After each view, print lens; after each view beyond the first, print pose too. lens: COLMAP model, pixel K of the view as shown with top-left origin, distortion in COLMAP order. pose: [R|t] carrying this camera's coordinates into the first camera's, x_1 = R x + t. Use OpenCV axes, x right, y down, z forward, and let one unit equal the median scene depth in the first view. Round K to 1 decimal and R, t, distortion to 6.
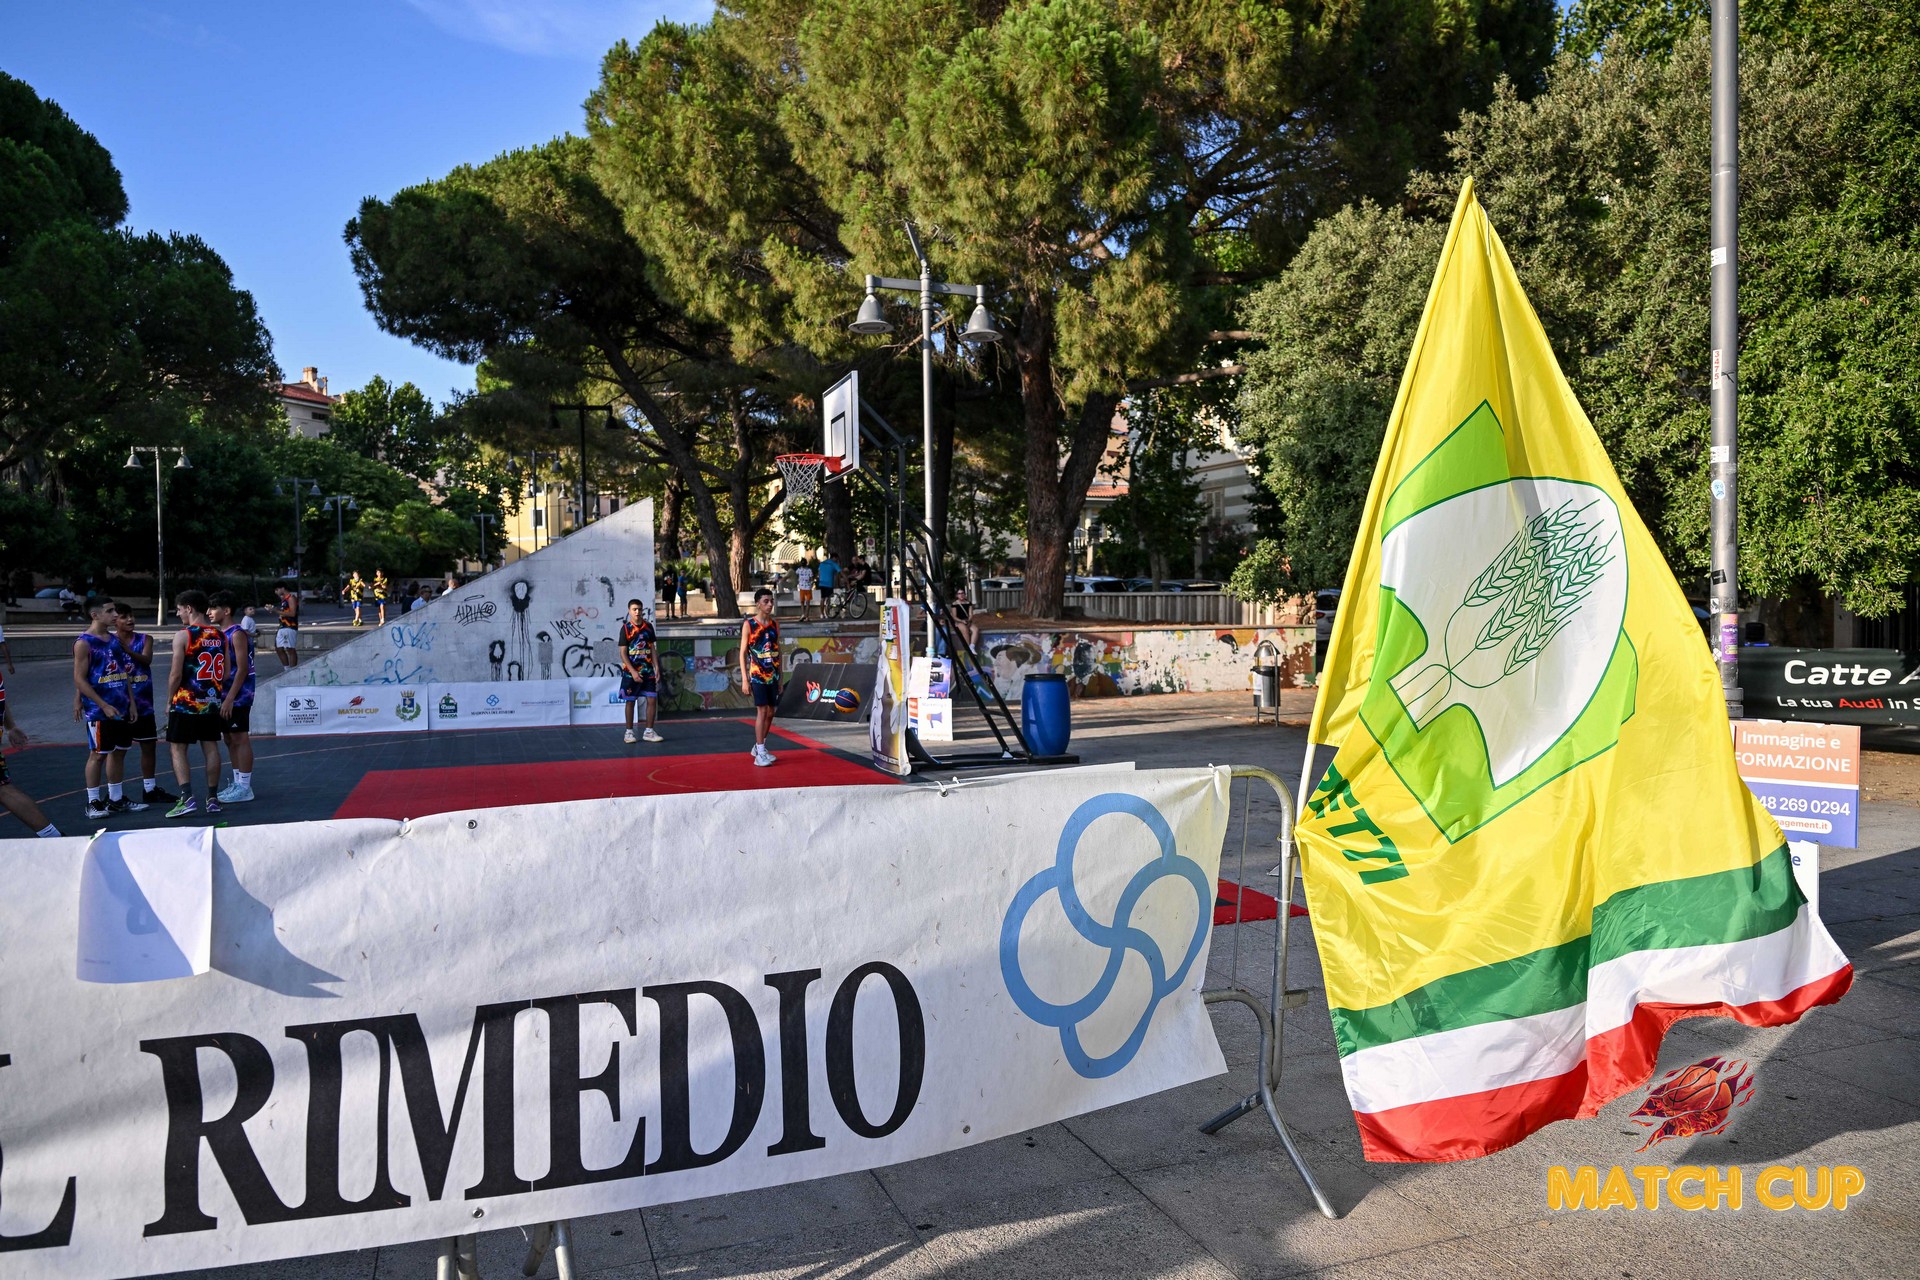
lens RADIAL K [[1480.6, 0, 948.1], [0, 1480.6, 600.9], [0, 0, 1]] dist [0.022254, -0.020561]
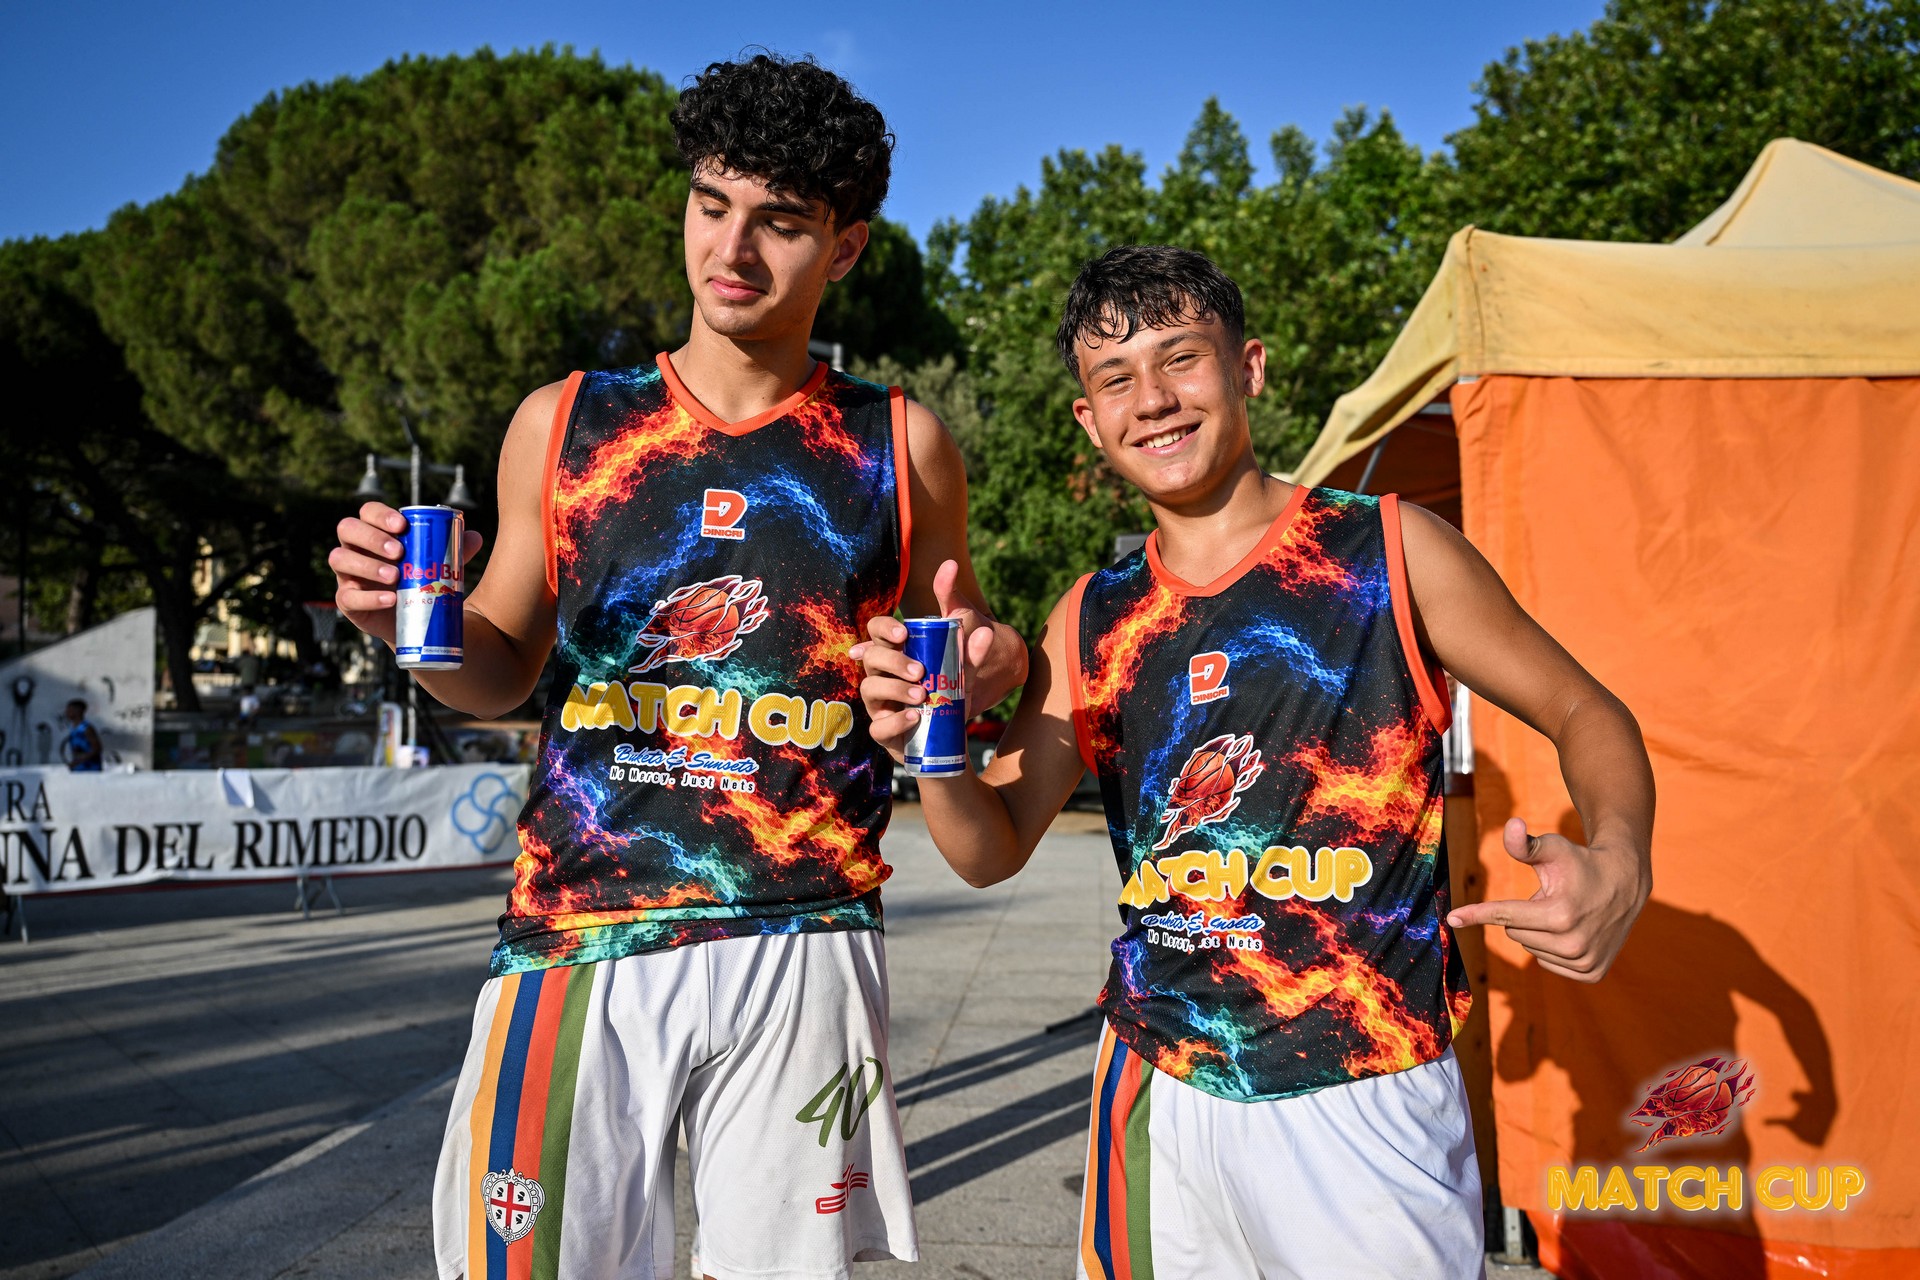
lens RADIAL K [[1429.7, 0, 966.3], [0, 1429.7, 669.1], [0, 0, 1]] dist [-0.009792, 0.008777]
pose [[0.933771, 0.028178, 0.356759, -0.005423], [-0.019471, 0.999419, -0.027974, -0.005585], [-0.357340, 0.019175, 0.933778, -0.320275]]
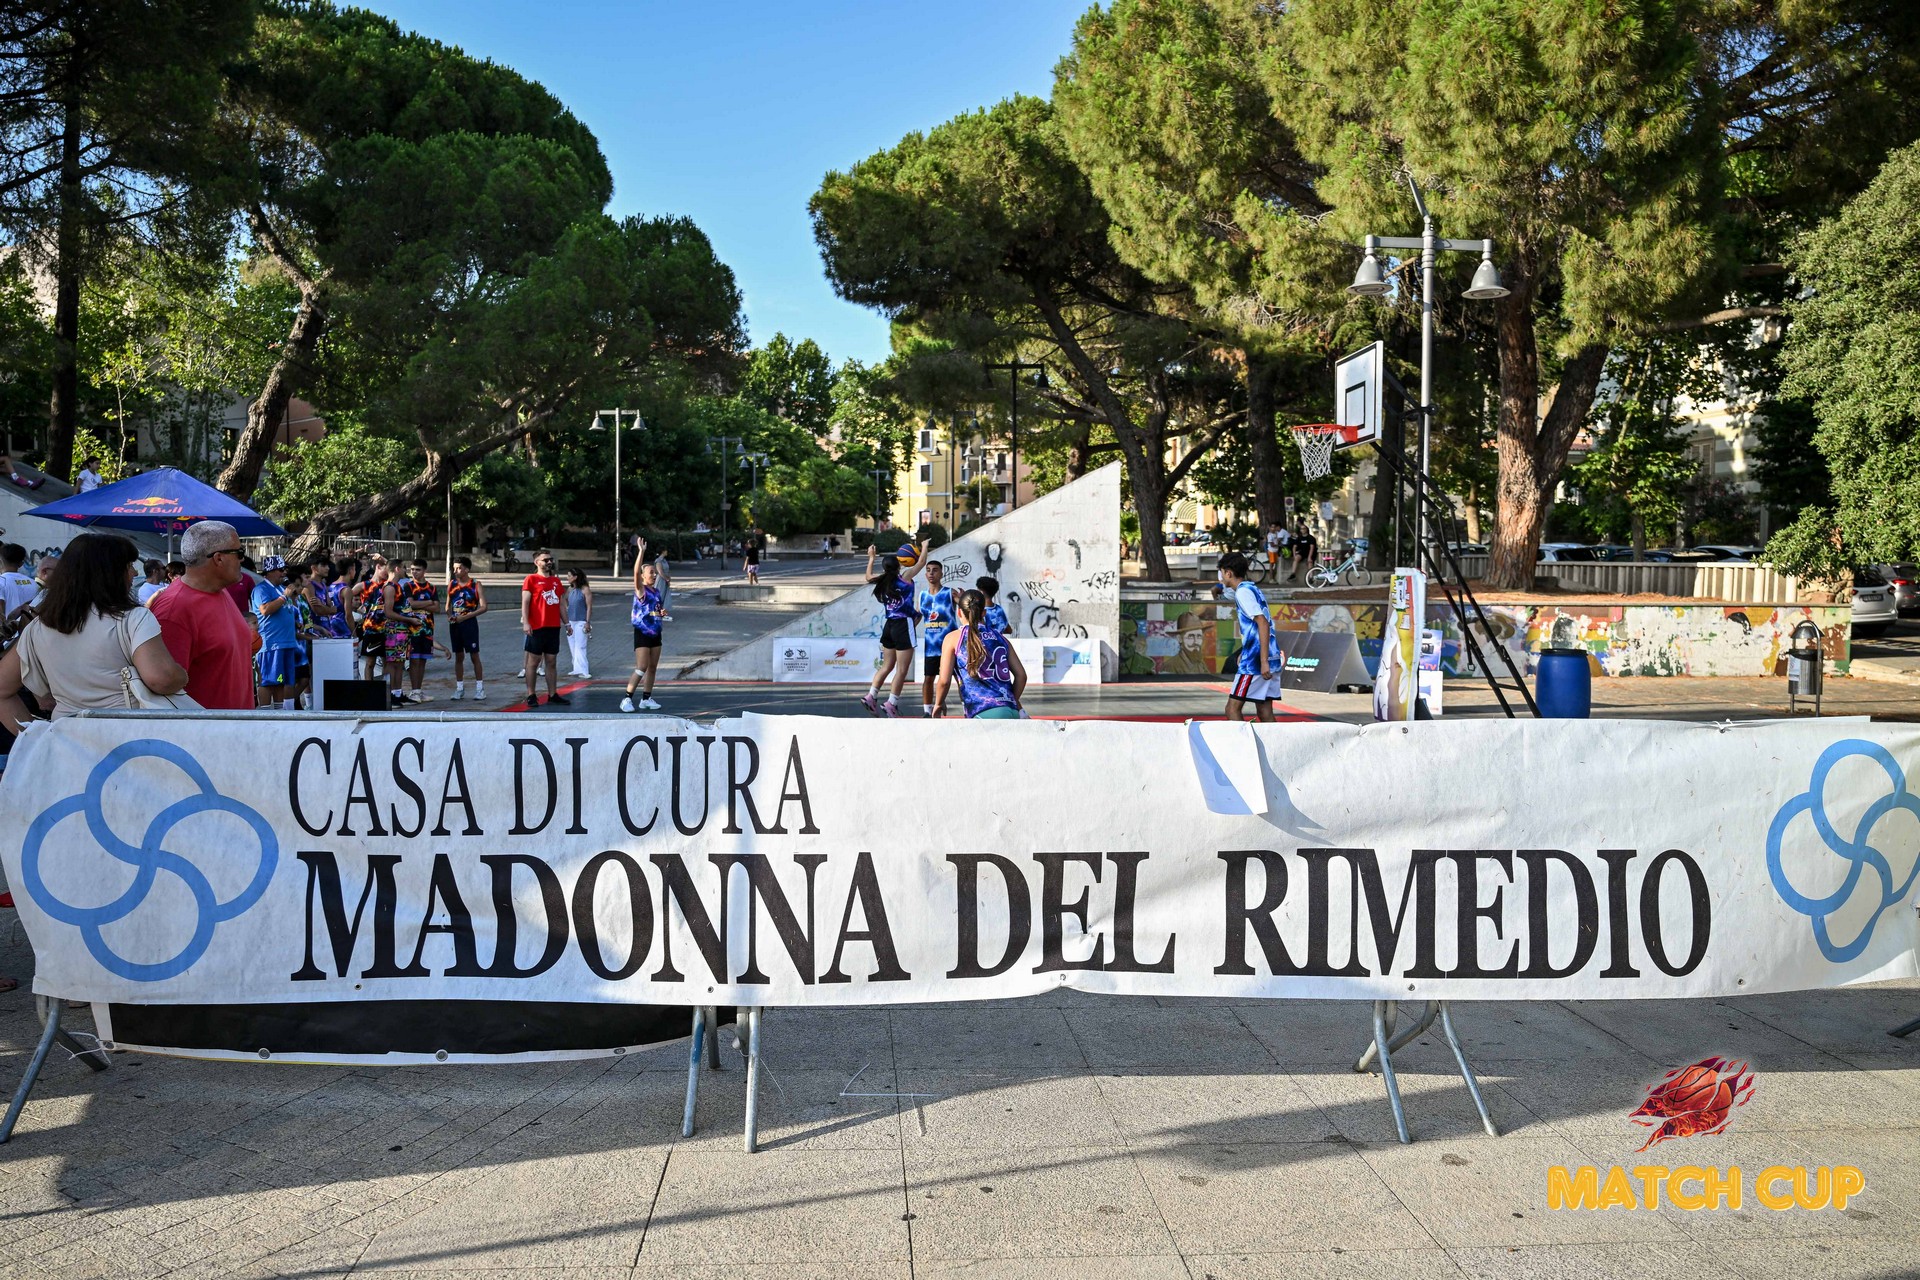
lens RADIAL K [[1545.6, 0, 908.9], [0, 1545.6, 620.8], [0, 0, 1]] dist [0.000400, -0.002850]
pose [[0.956530, 0.028251, -0.290263, -0.035528], [-0.017405, 0.999053, 0.039880, -0.000972], [0.291114, -0.033095, 0.956116, -0.061029]]
